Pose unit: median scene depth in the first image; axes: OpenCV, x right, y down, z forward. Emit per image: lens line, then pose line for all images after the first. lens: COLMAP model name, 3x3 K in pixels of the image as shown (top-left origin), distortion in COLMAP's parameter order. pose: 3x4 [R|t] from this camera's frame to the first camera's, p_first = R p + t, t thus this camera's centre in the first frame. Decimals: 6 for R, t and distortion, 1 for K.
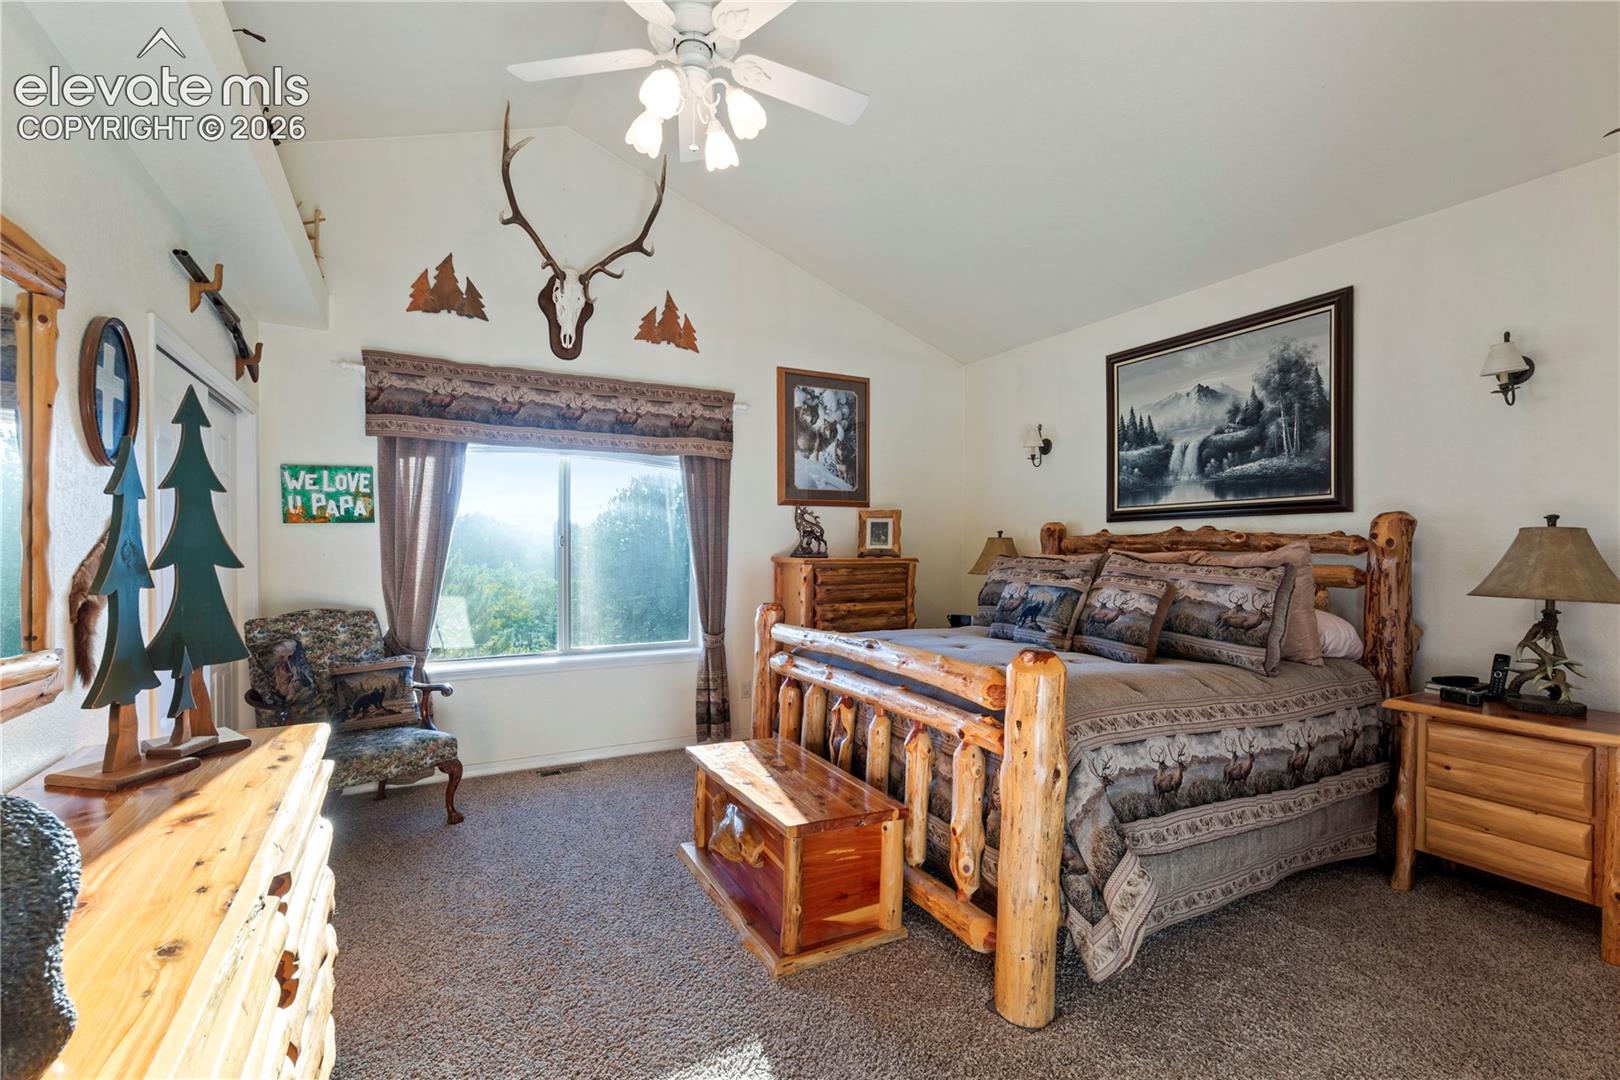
lens RADIAL K [[707.6, 0, 810.6], [0, 707.6, 551.4], [0, 0, 1]] dist [-0.000098, -0.000058]
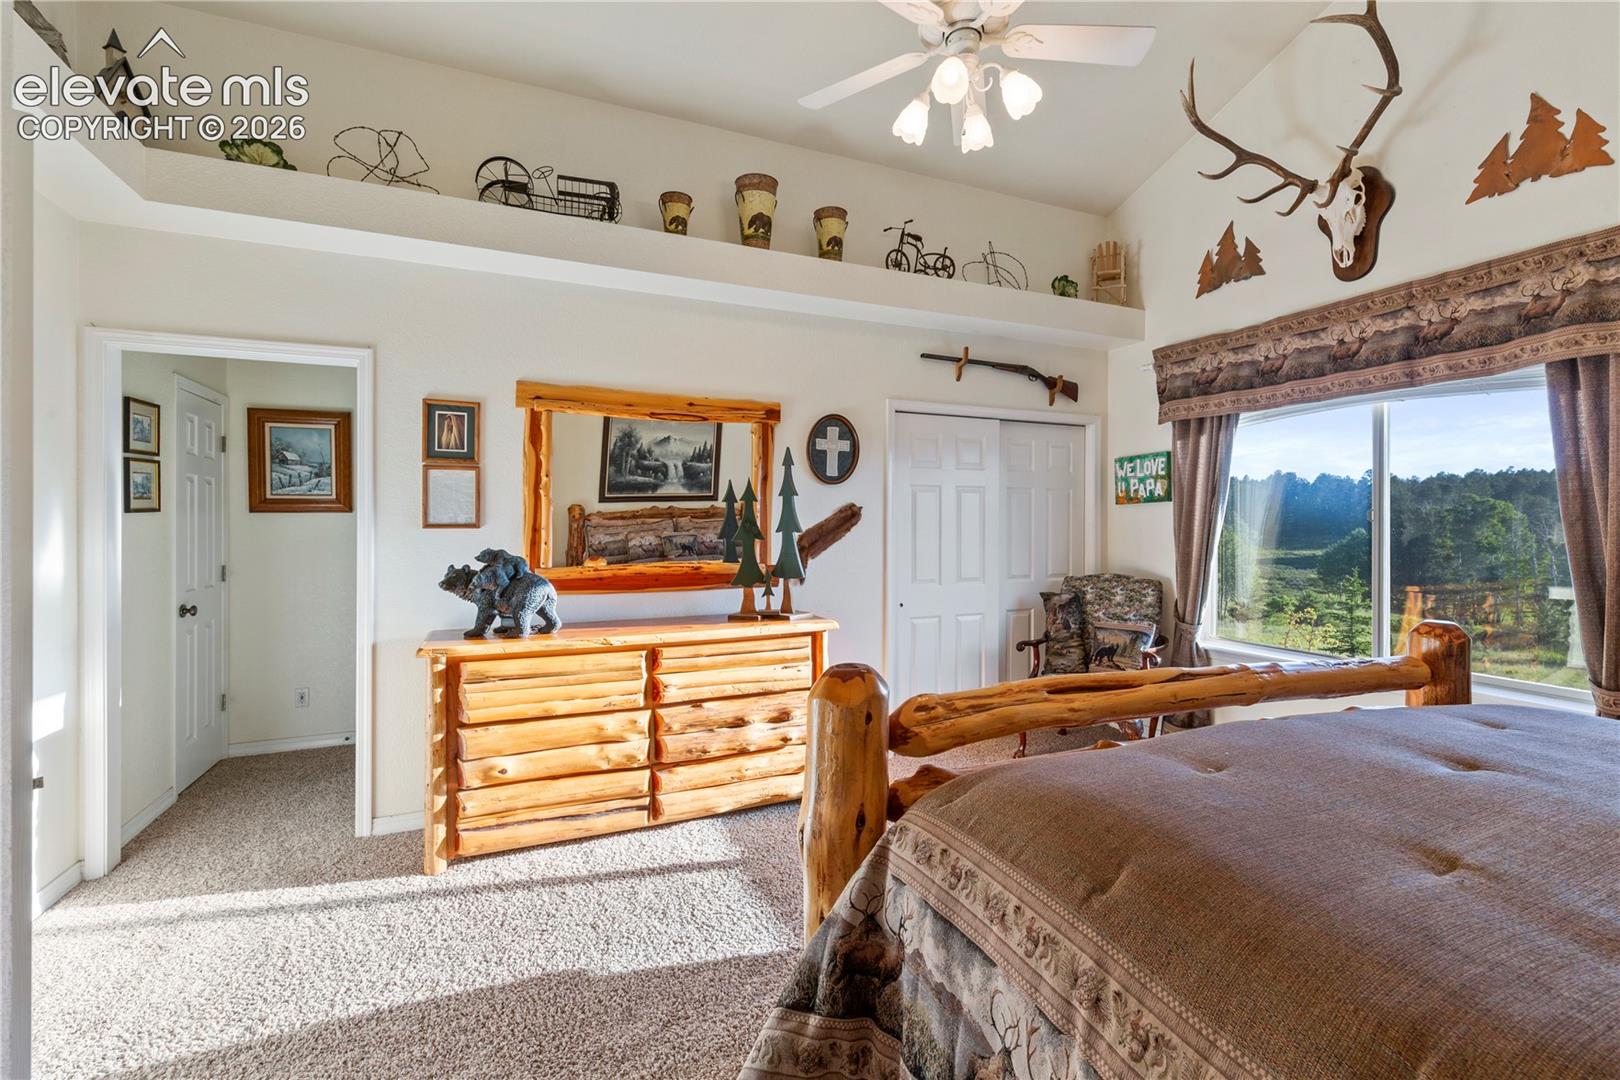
lens RADIAL K [[712.1, 0, 814.7], [0, 712.1, 526.1], [0, 0, 1]] dist [-0.002359, 0.000070]
pose [[-0.091699, 0.002078, -0.995785, 0.542211], [-0.006950, 0.999972, 0.002727, -0.001274], [0.995763, 0.007170, -0.091682, 0.551147]]
